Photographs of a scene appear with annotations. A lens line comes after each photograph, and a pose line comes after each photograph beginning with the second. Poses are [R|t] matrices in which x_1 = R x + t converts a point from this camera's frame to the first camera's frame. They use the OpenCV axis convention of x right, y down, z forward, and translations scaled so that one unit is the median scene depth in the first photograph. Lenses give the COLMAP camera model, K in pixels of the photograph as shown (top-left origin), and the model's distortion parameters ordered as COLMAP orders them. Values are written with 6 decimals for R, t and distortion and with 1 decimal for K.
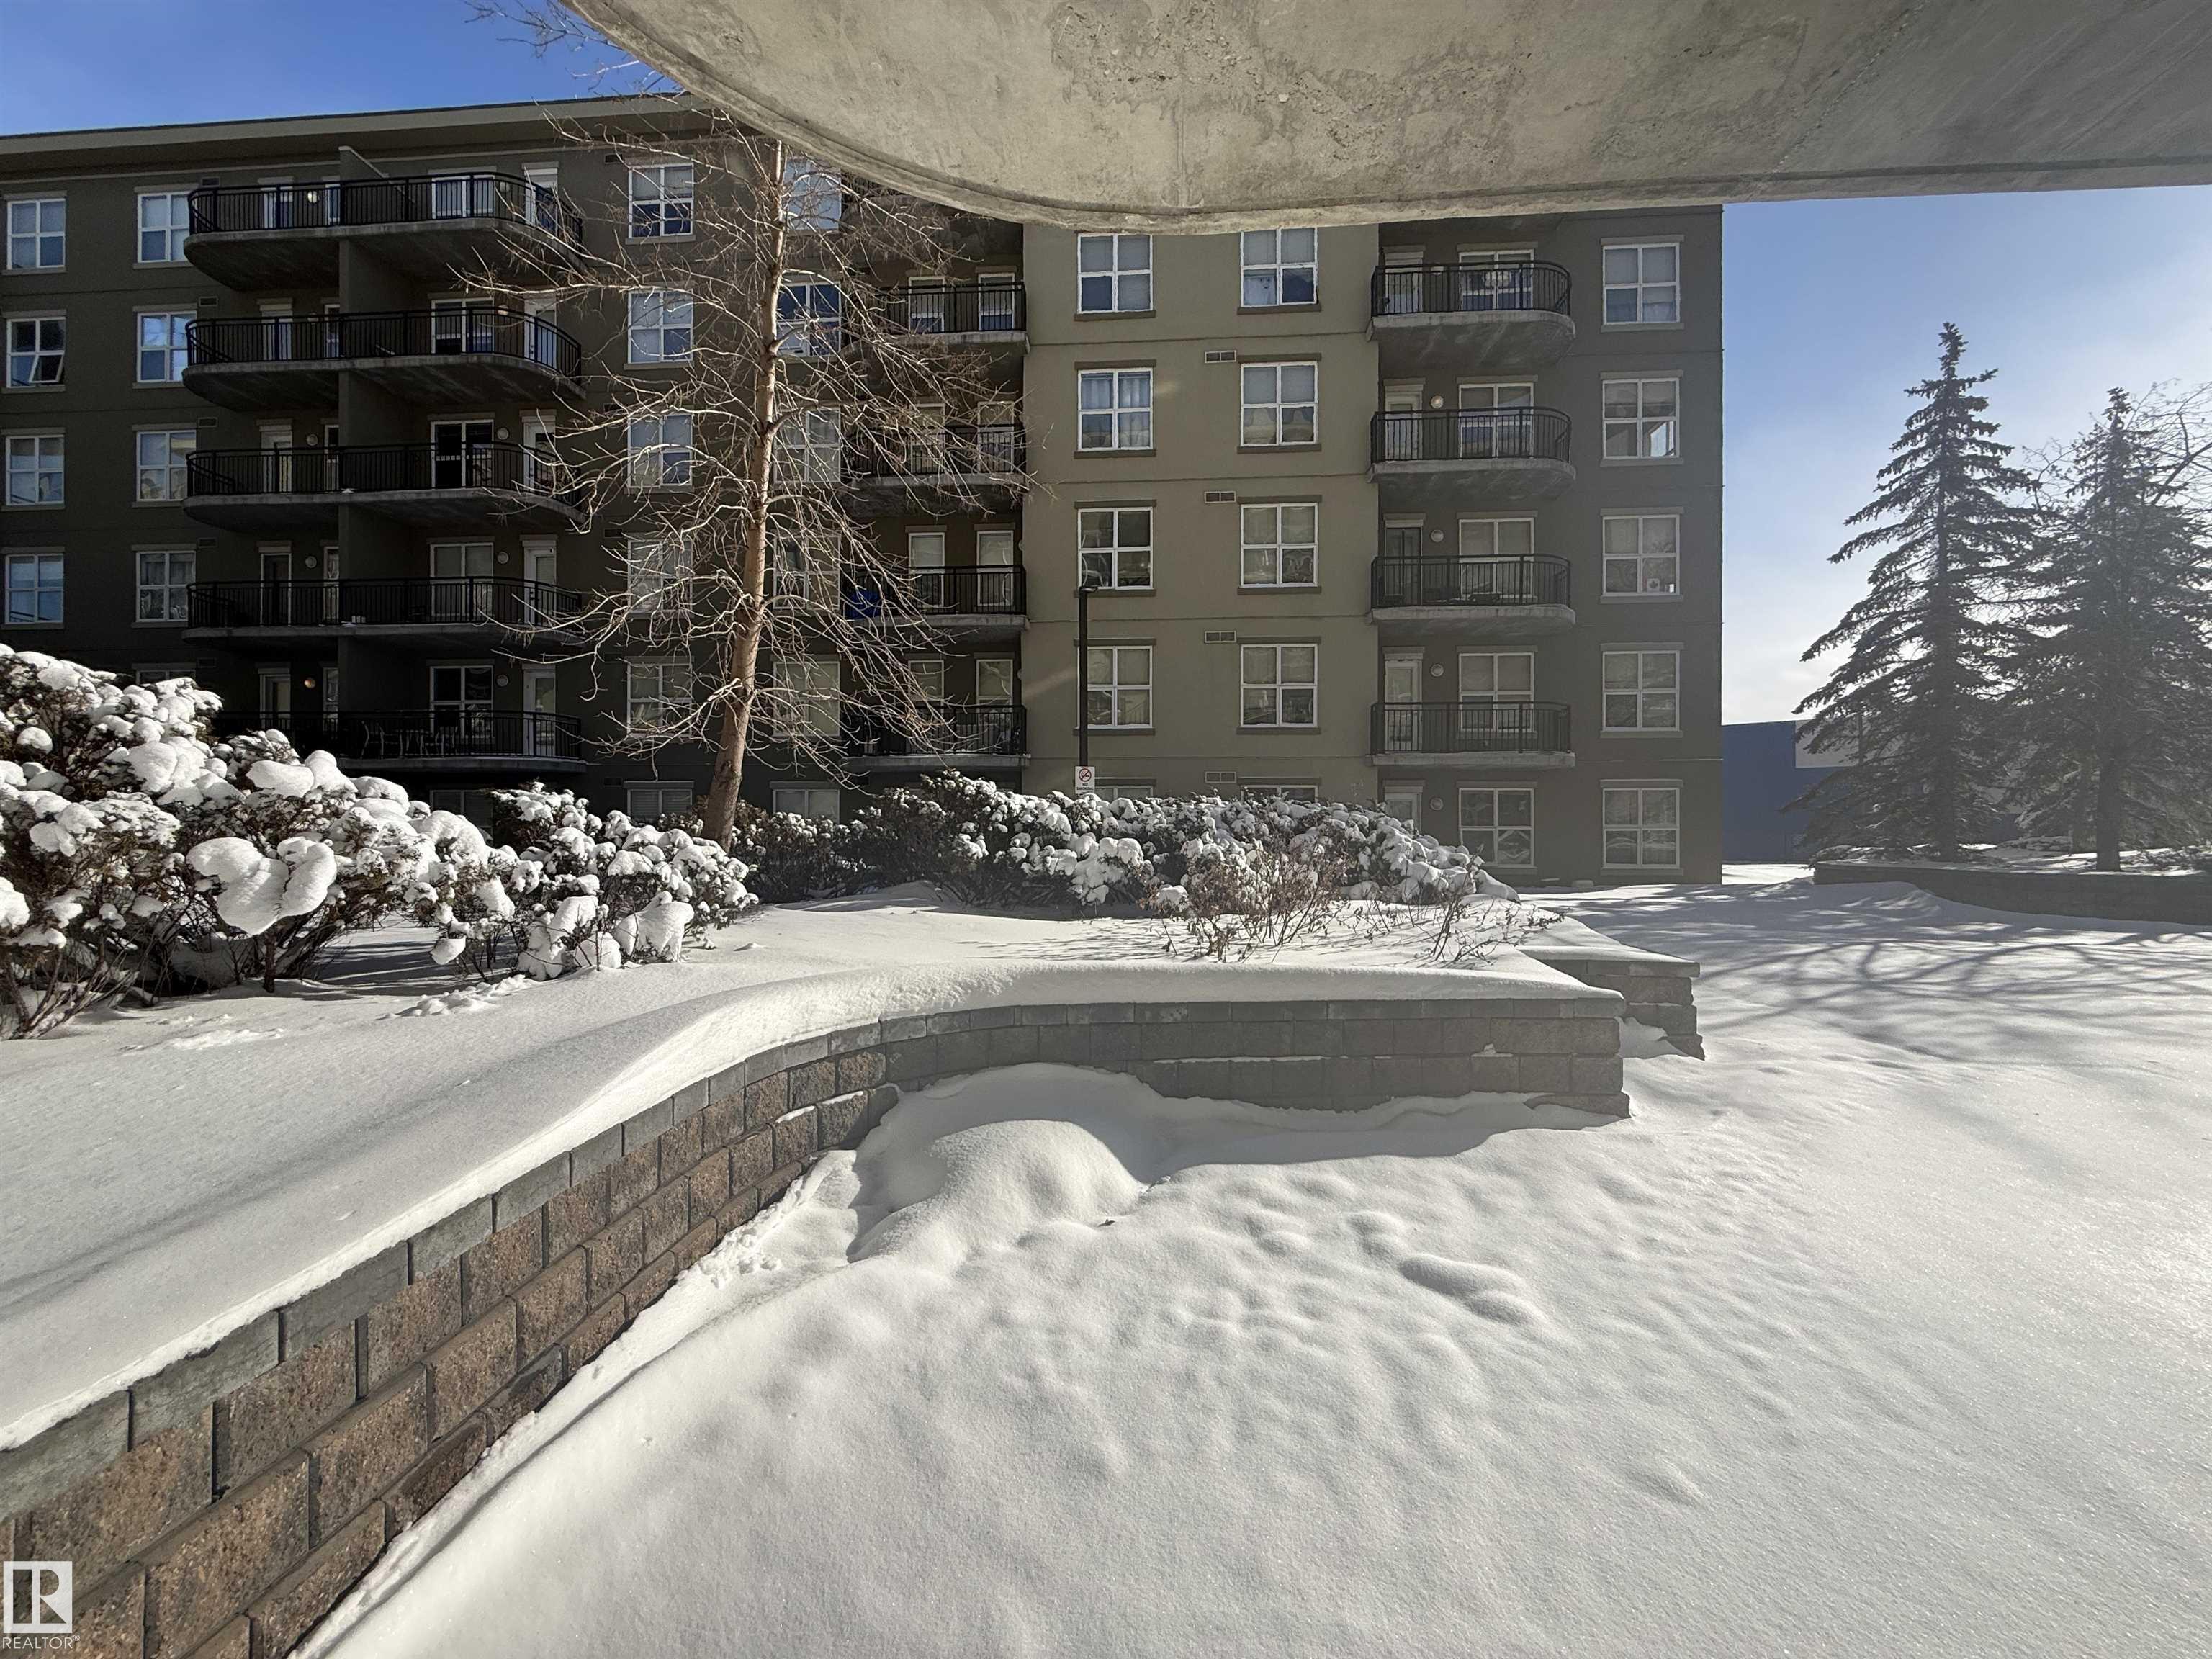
lens RADIAL K [[899.3, 0, 1111.7], [0, 899.3, 819.4], [0, 0, 1]] dist [0.000825, 0.000245]
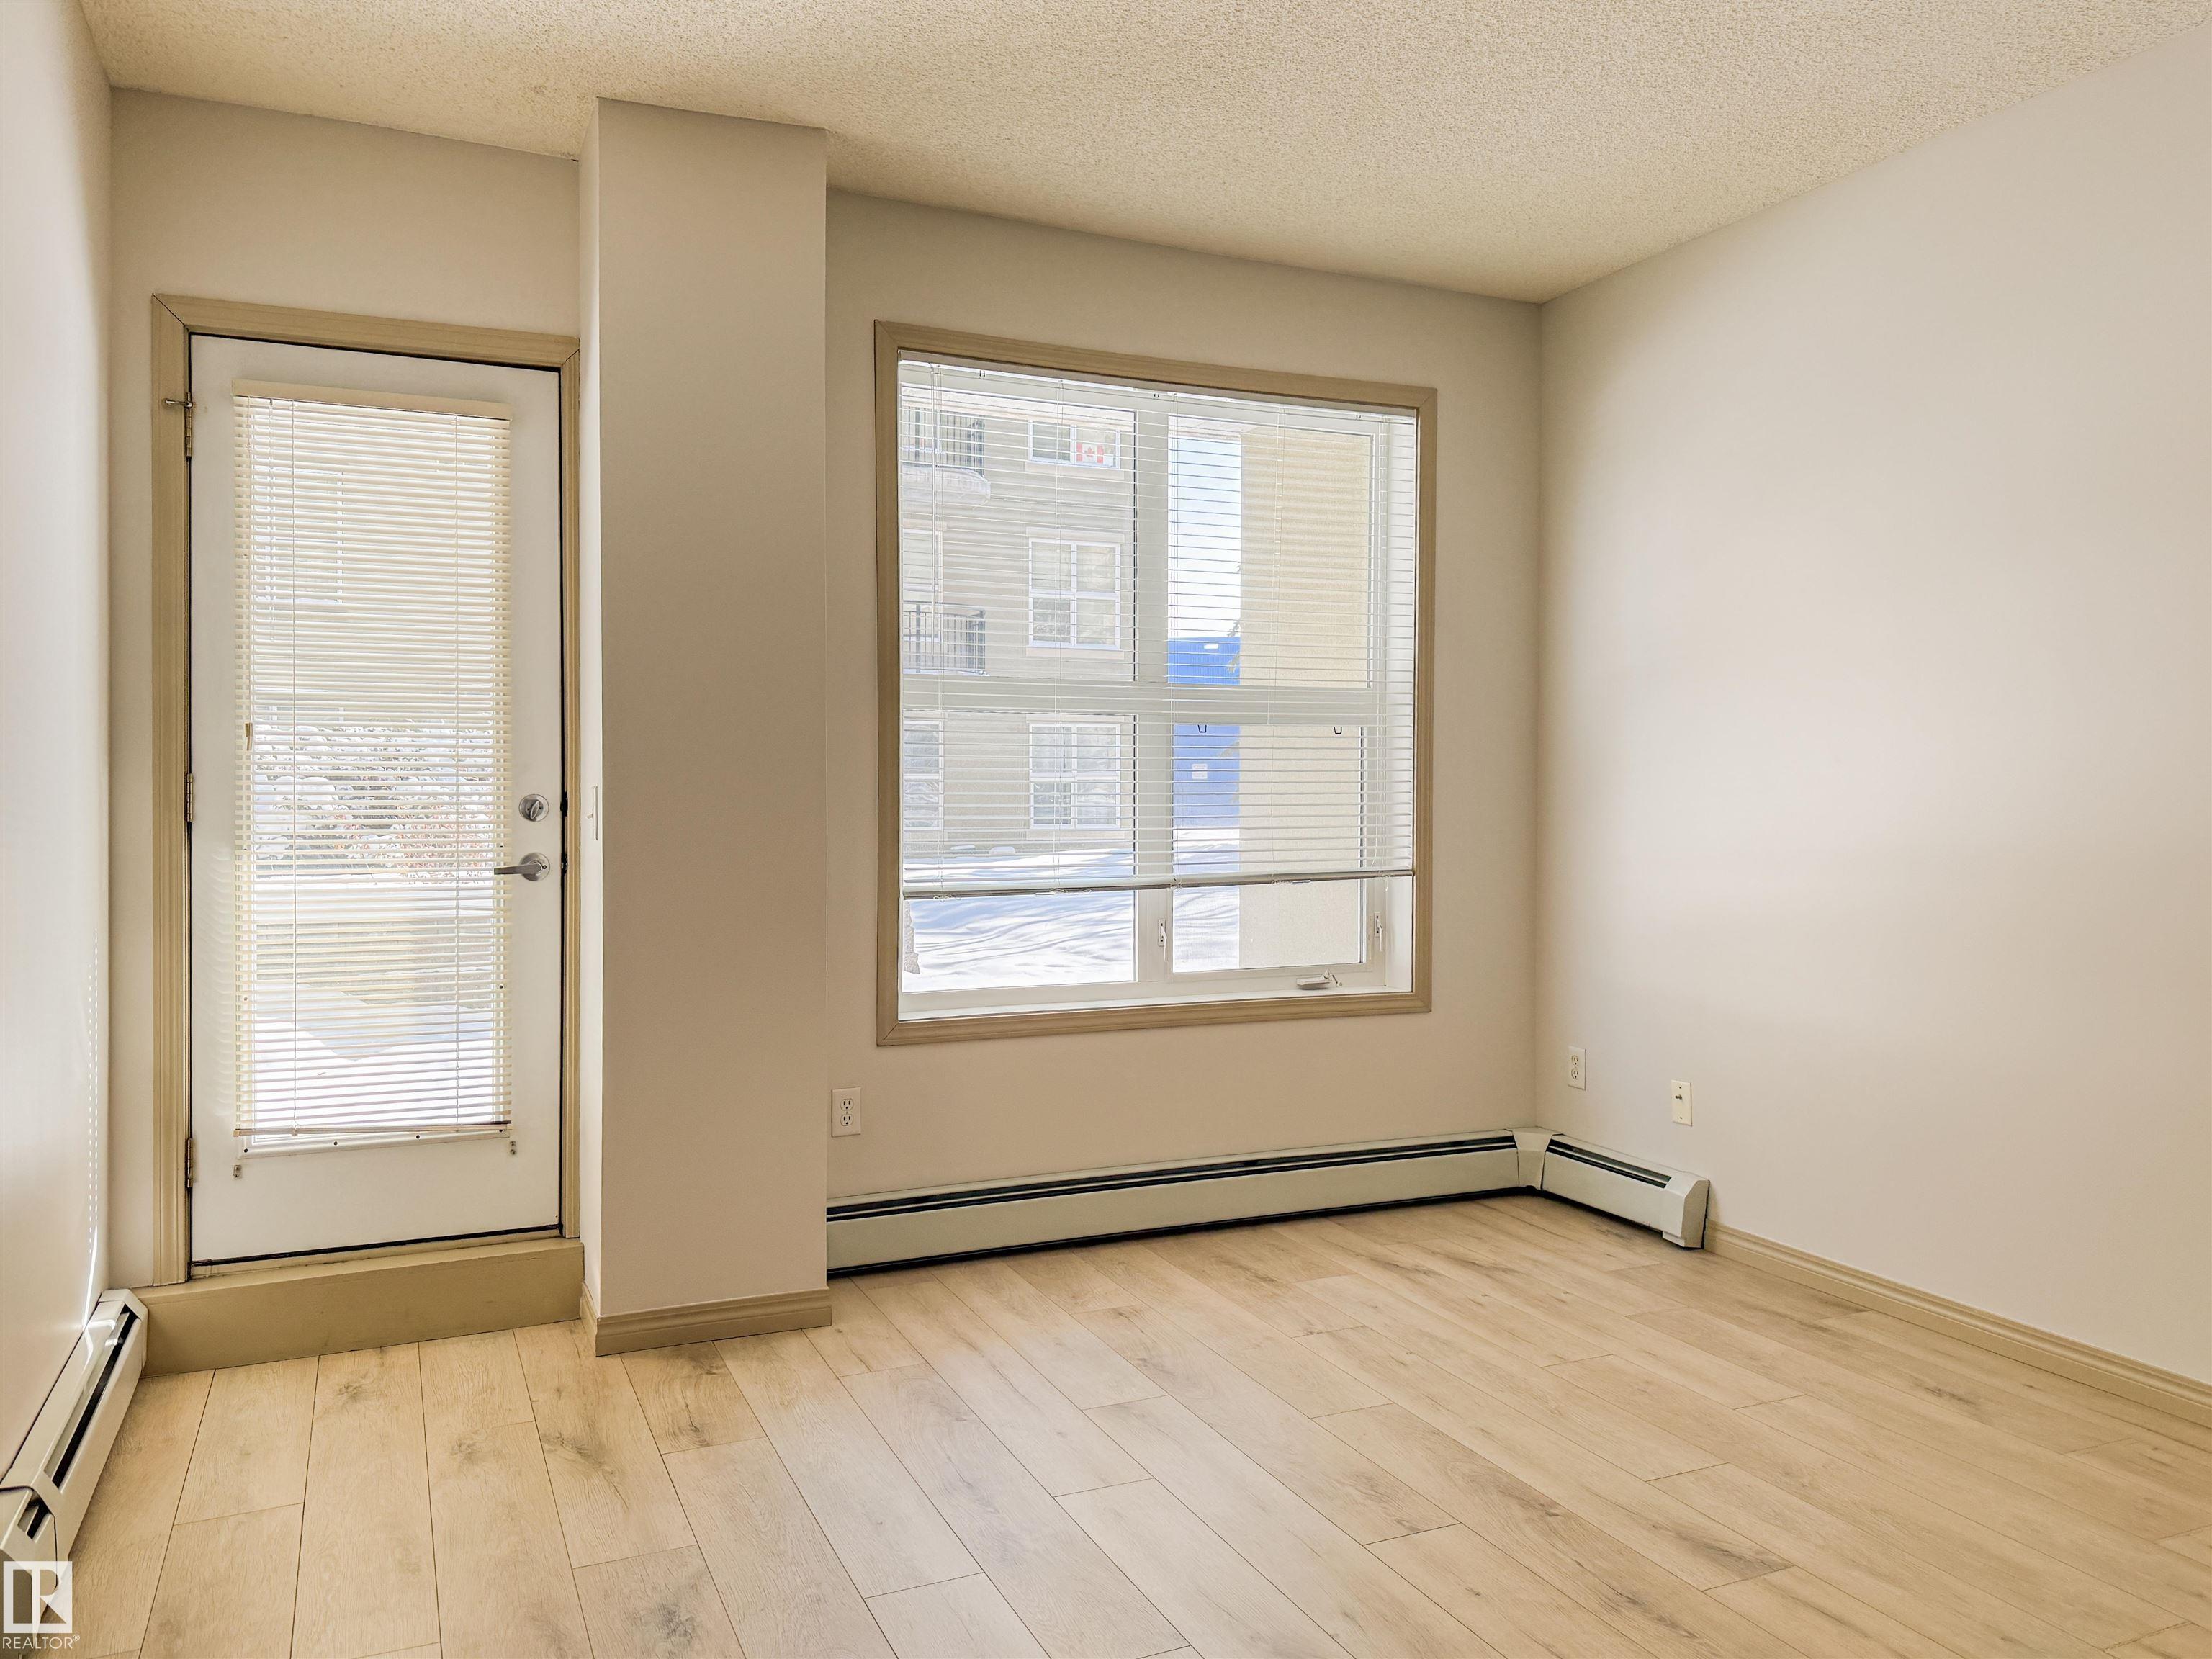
lens RADIAL K [[1629.5, 0, 1103.9], [0, 1629.5, 808.3], [0, 0, 1]] dist [0.073562, -0.094495]
pose [[0.881159, -0.006353, 0.472778, -0.046024], [-0.005585, 0.999700, 0.023843, 0.009652], [-0.472788, -0.023650, 0.880859, -0.481810]]
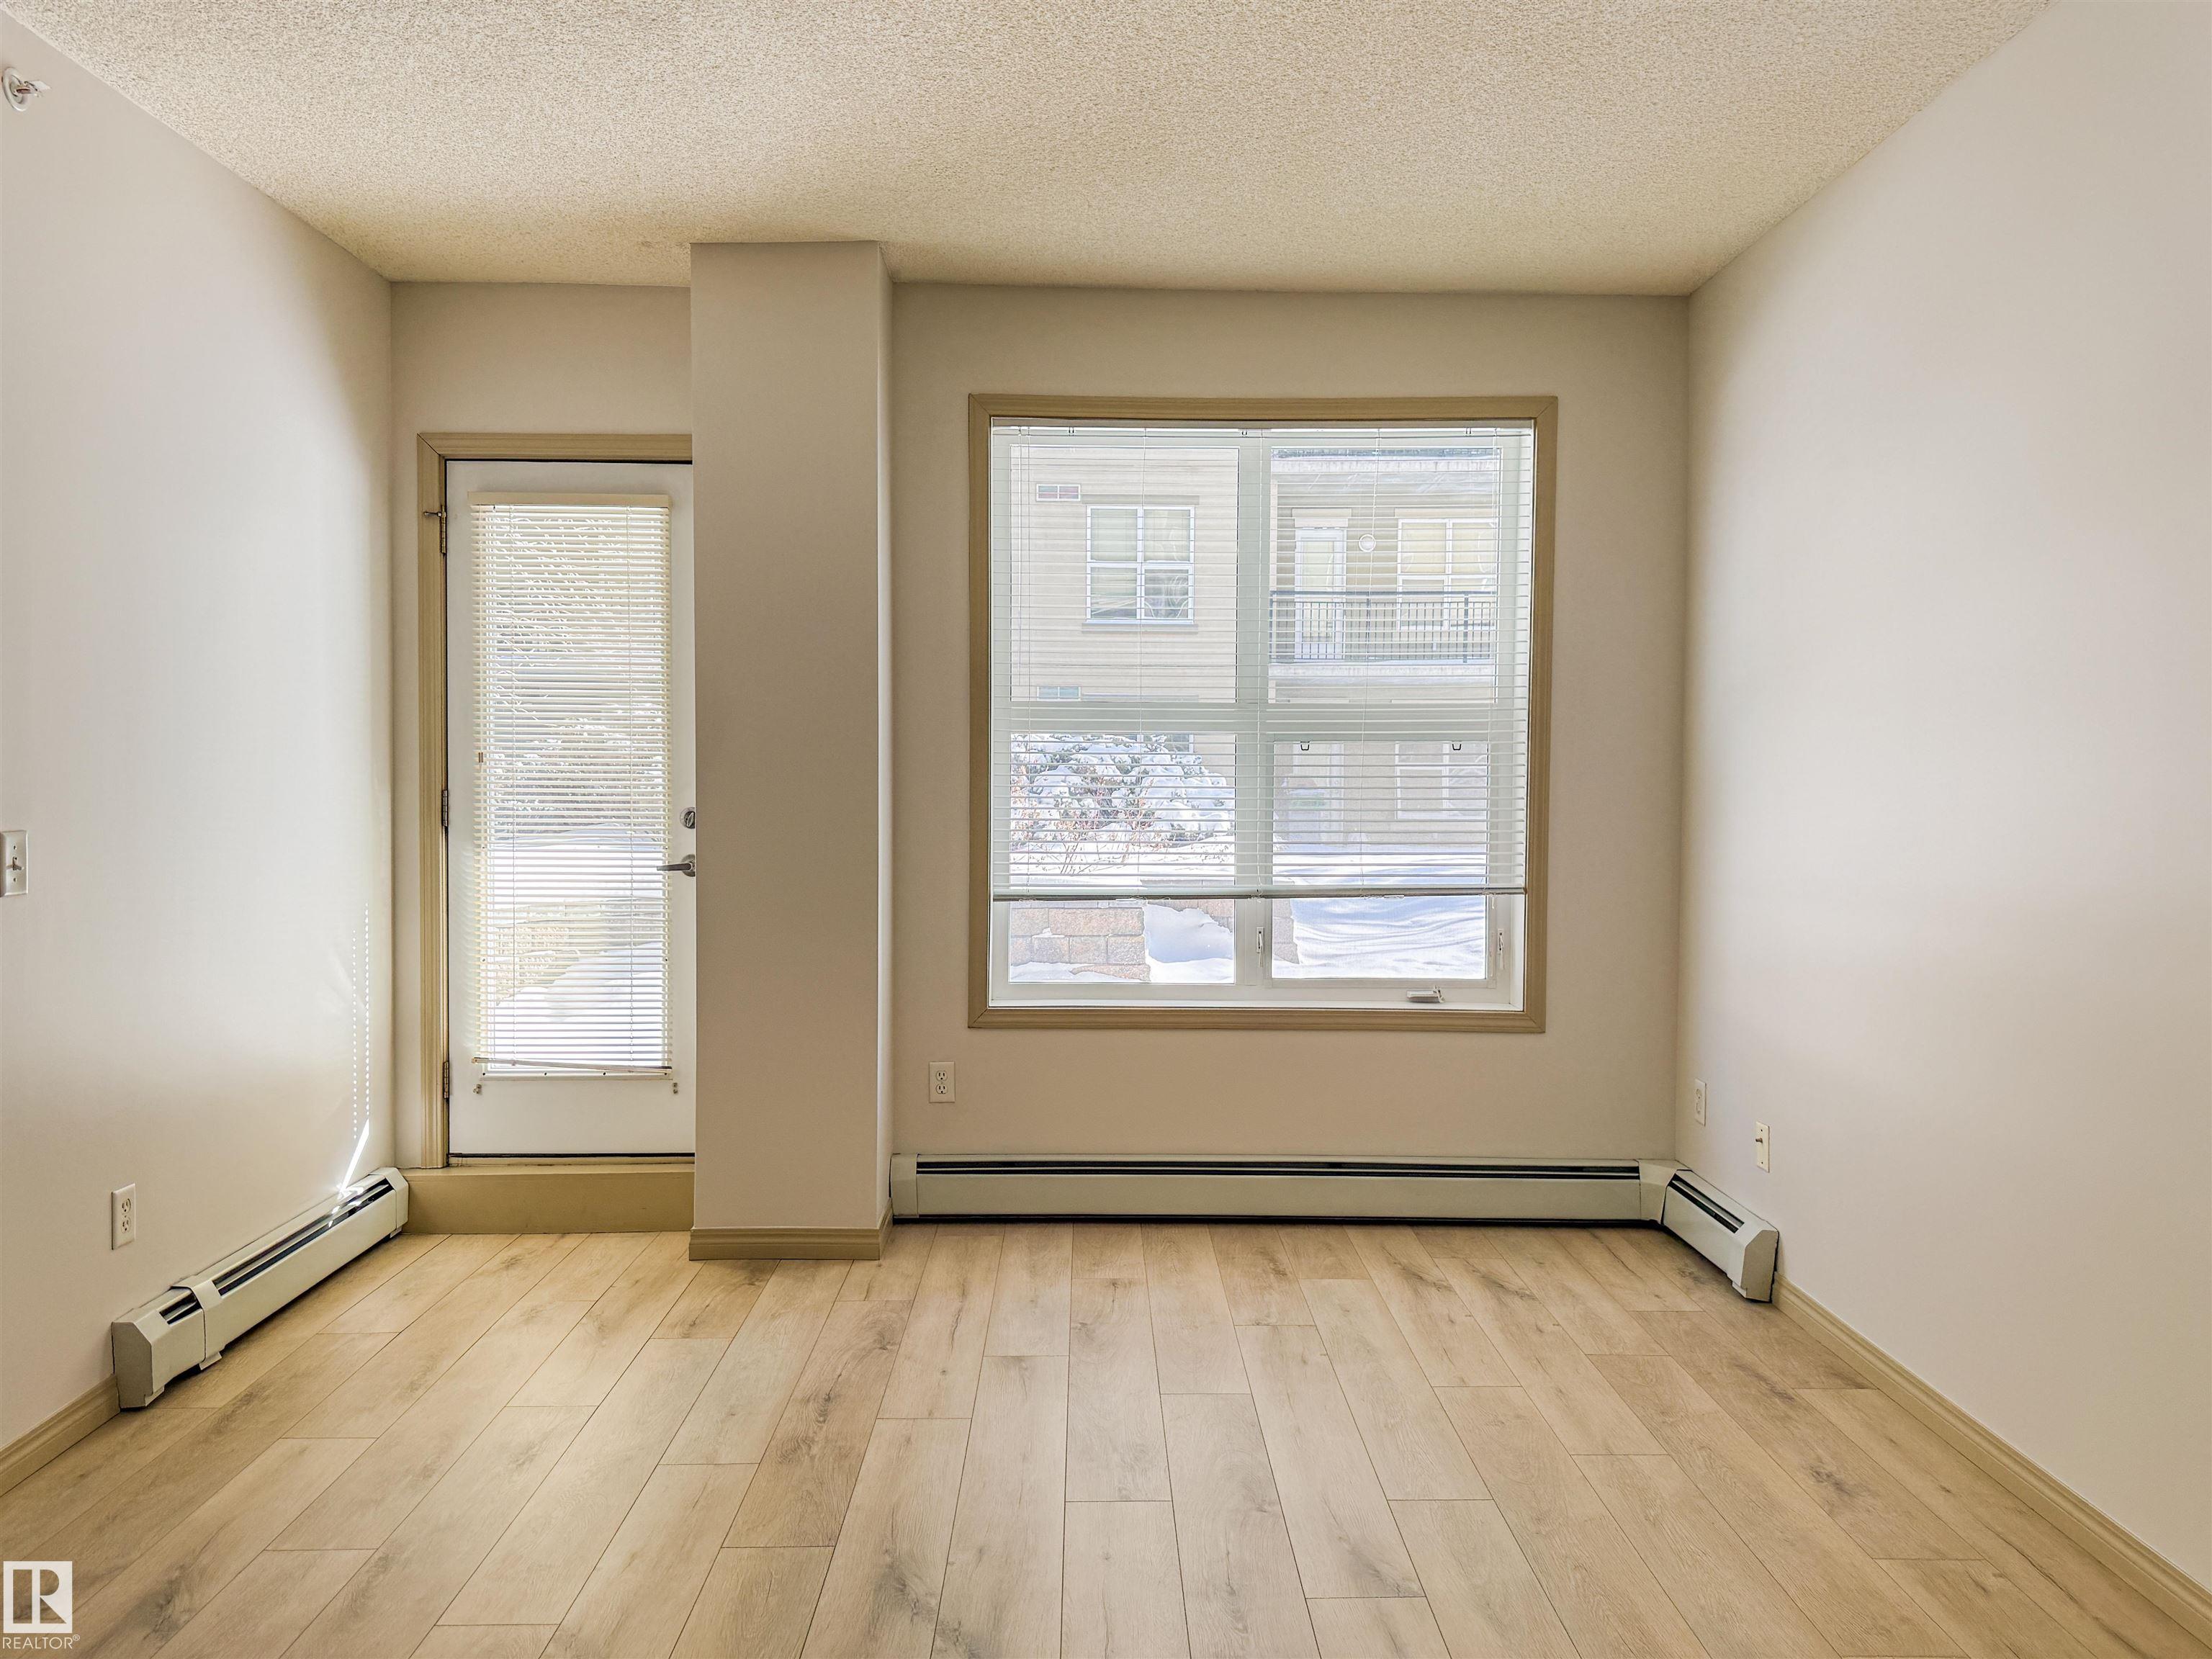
lens RADIAL K [[1583.2, 0, 1106.0], [0, 1583.2, 829.5], [0, 0, 1]] dist [0.104632, -0.160093]
pose [[0.996613, 0.000330, 0.082238, 0.138603], [-0.004302, 0.998832, 0.048128, -0.002668], [-0.082126, -0.048319, 0.995450, -0.571130]]
